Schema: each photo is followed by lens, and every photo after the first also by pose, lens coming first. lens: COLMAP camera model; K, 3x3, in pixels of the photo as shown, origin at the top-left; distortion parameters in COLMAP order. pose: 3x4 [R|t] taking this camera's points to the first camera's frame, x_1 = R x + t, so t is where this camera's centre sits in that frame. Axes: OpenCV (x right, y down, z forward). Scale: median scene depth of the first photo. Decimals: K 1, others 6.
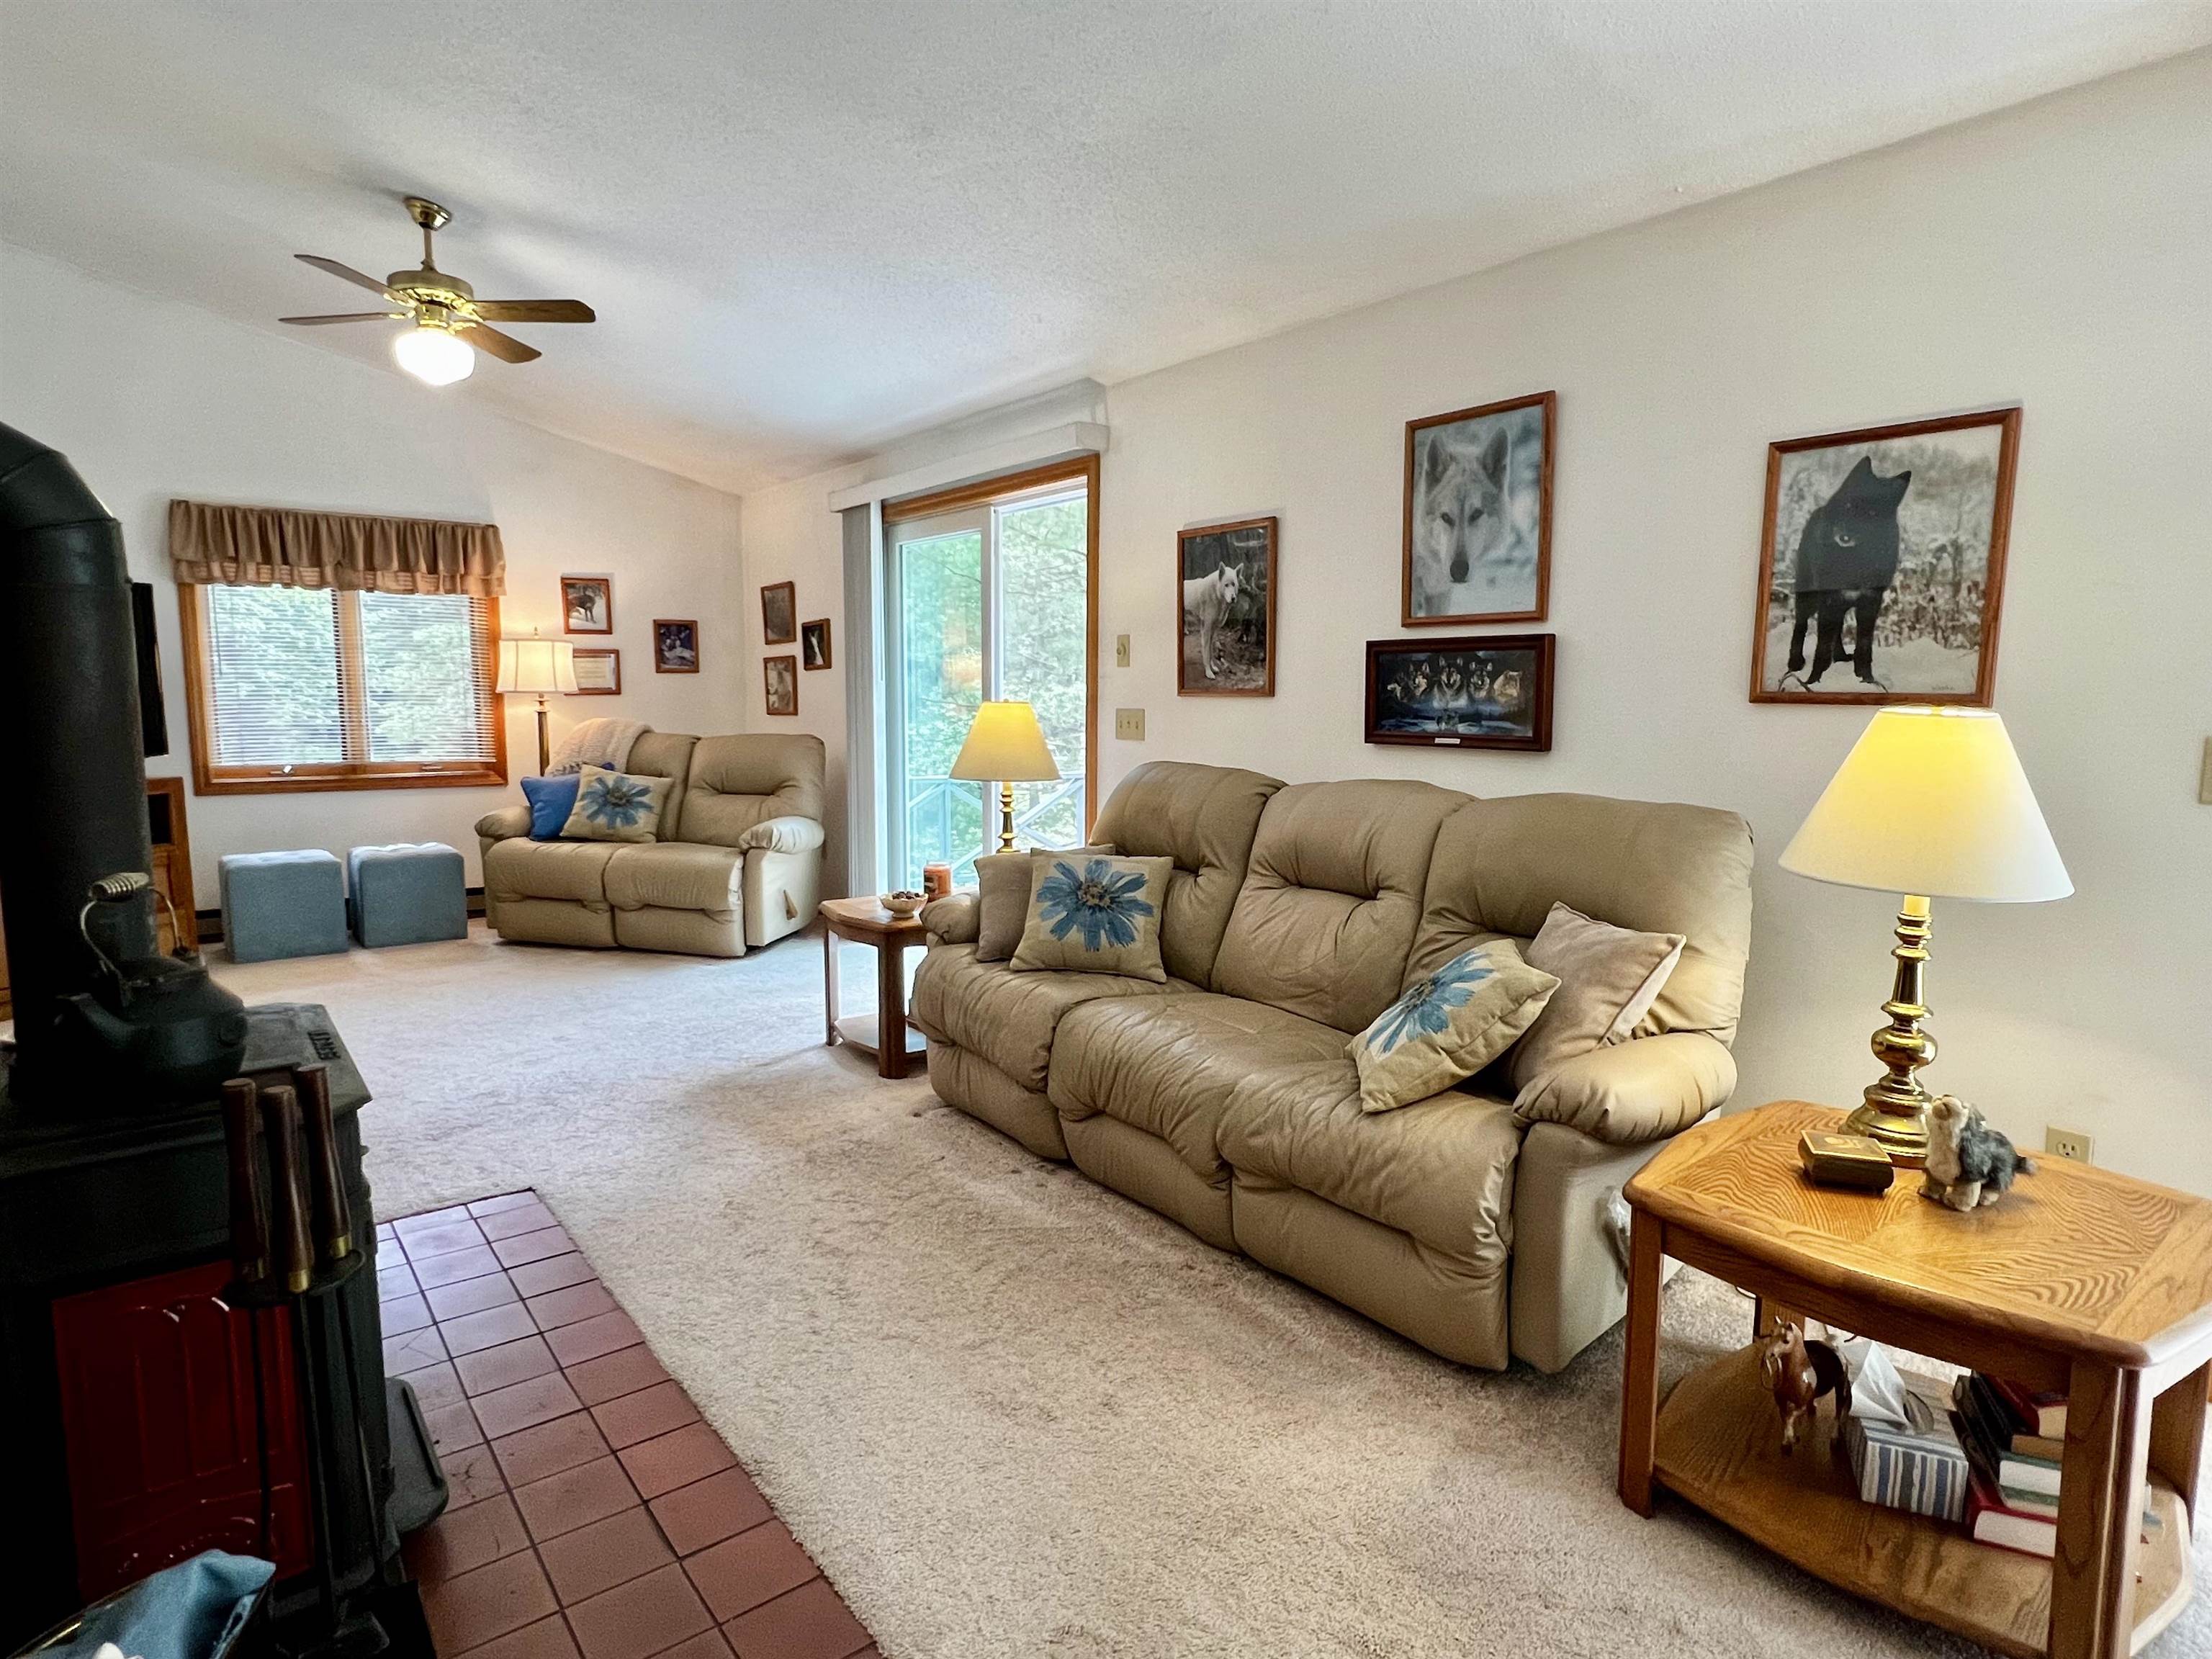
lens RADIAL K [[1216.1, 0, 1111.0], [0, 1216.1, 837.2], [0, 0, 1]] dist [-0.002672, -0.002699]
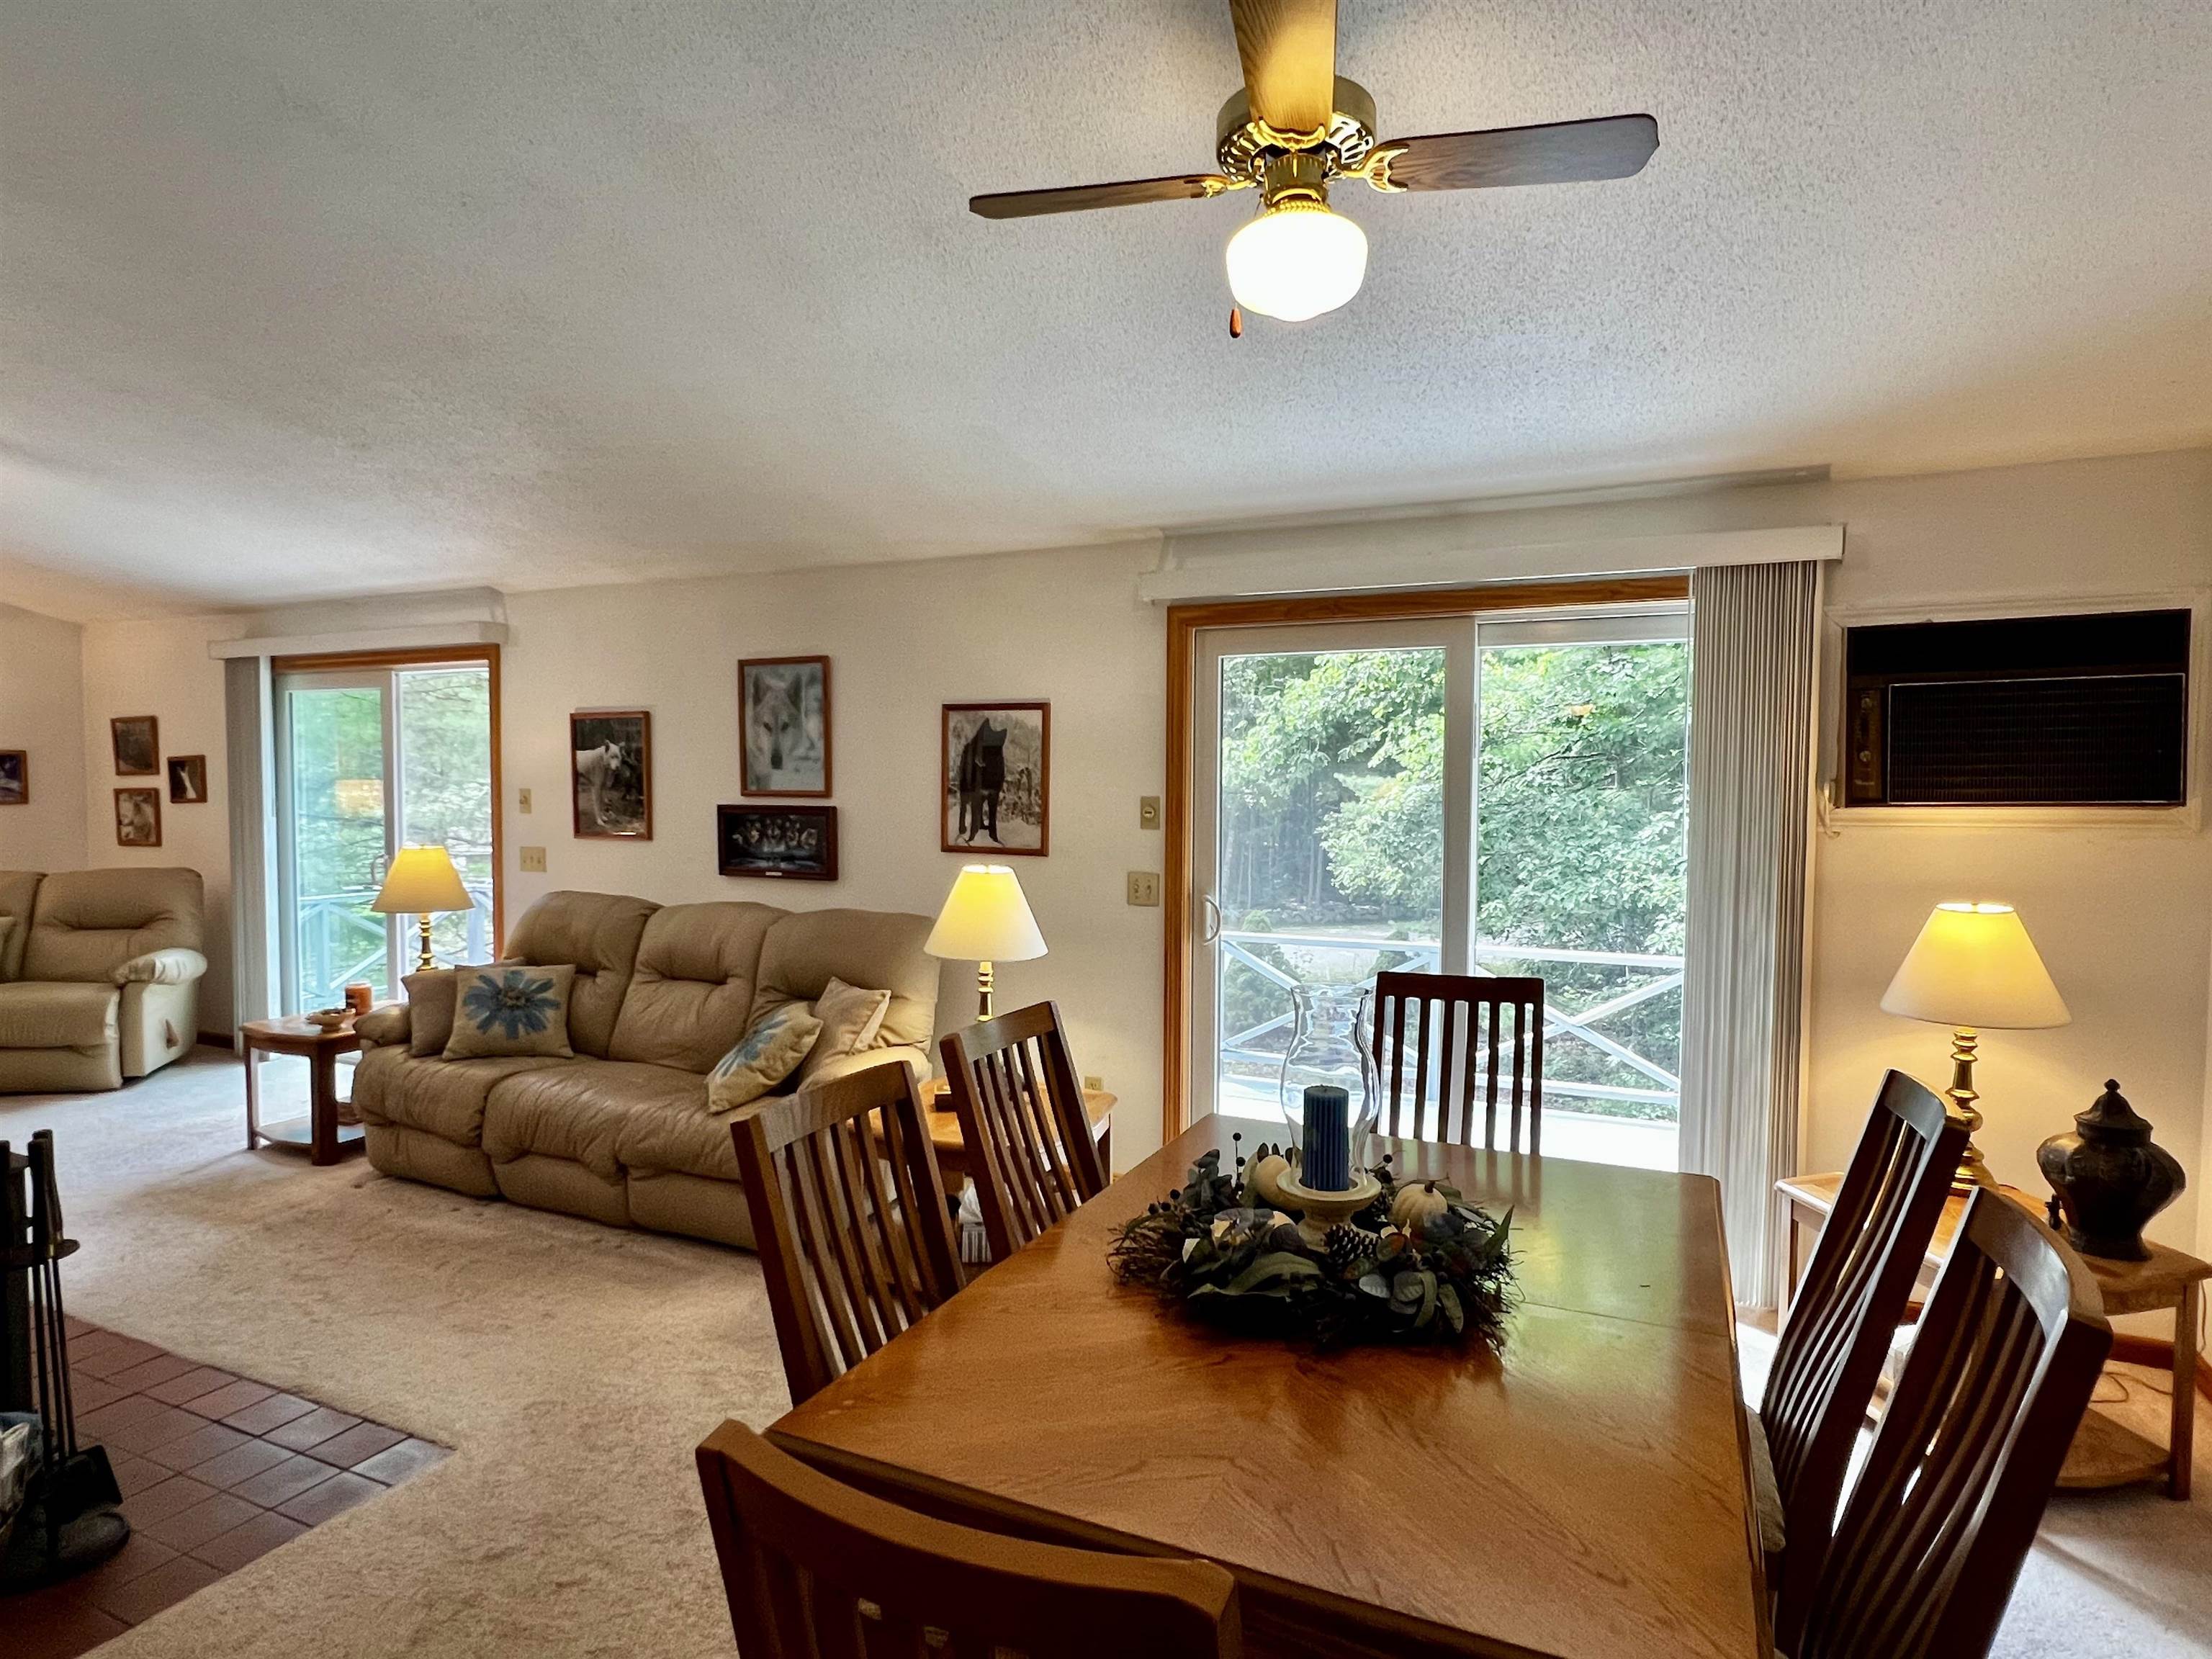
lens RADIAL K [[1216.1, 0, 1111.3], [0, 1216.1, 837.5], [0, 0, 1]] dist [-0.002672, -0.002699]
pose [[0.887334, -0.023341, 0.460537, -0.031252], [0.054559, 0.997017, -0.054589, -0.014656], [-0.457889, 0.073565, 0.885960, -0.386429]]
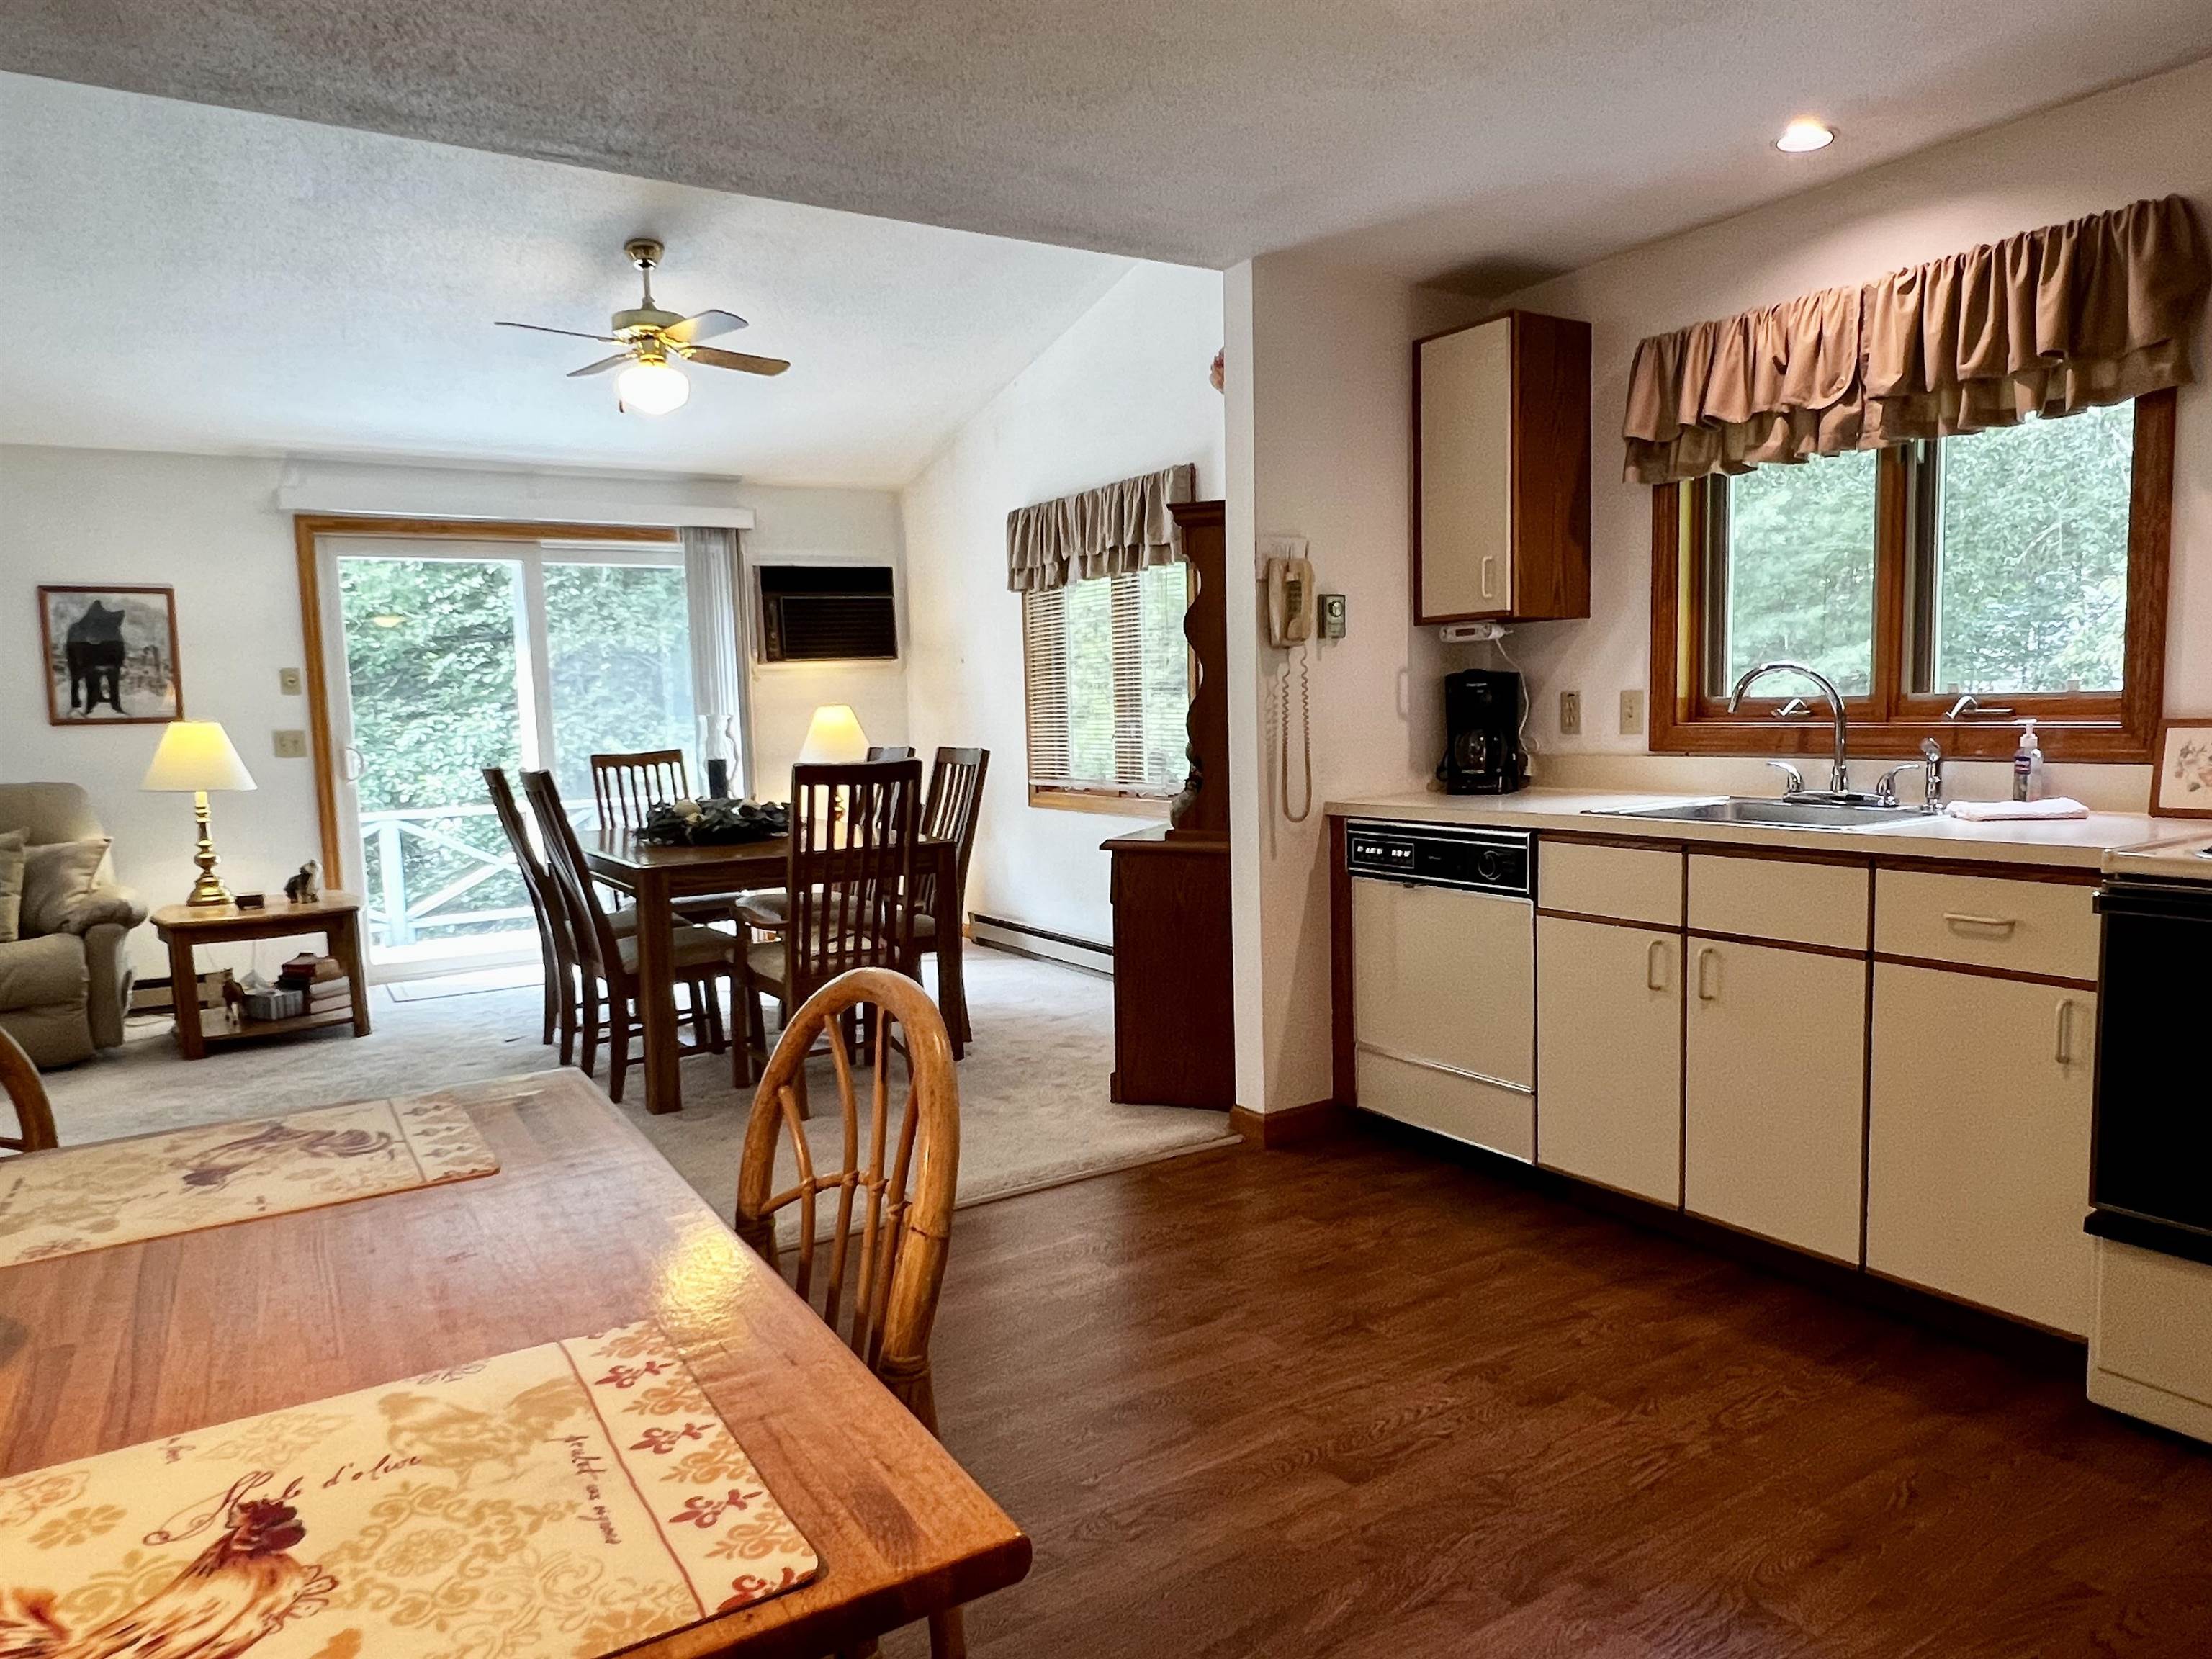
lens RADIAL K [[1420.3, 0, 1103.4], [0, 1420.3, 829.1], [0, 0, 1]] dist [-0.000423, 0.002180]
pose [[0.093012, -0.098670, 0.990764, -0.887362], [0.148597, 0.985309, 0.084177, 0.059655], [-0.984514, 0.139396, 0.106307, -0.462630]]
